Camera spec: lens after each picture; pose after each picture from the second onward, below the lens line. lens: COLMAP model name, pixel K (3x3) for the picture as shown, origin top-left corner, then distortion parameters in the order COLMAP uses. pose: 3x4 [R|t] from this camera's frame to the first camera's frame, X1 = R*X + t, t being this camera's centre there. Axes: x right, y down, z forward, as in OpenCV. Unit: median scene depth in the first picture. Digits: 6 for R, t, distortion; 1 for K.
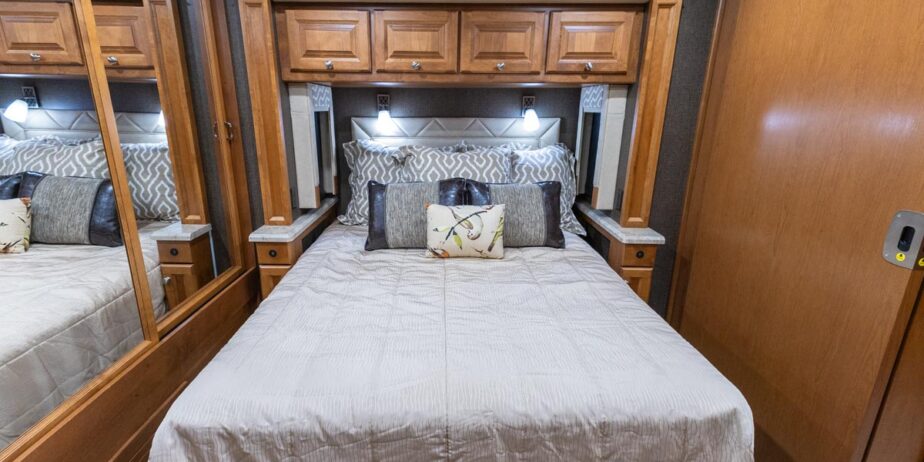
lens RADIAL K [[430.3, 0, 462.0], [0, 430.3, 231.0], [0, 0, 1]] dist [0.009028, 0.000061]
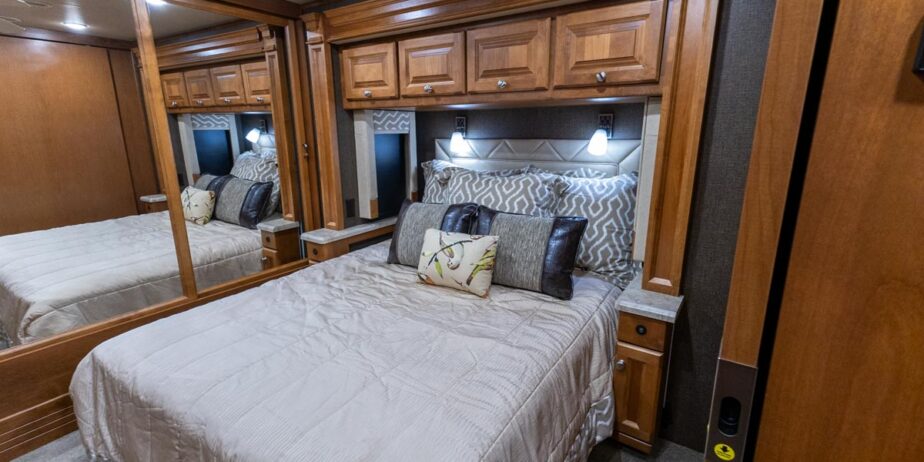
lens RADIAL K [[429.1, 0, 462.0], [0, 429.1, 231.0], [0, 0, 1]] dist [0.001200, 0.000333]
pose [[0.819150, 0.123102, -0.560214, 0.554266], [-0.145228, 0.989385, 0.005055, -0.069731], [0.554889, 0.077217, 0.828333, 0.230320]]
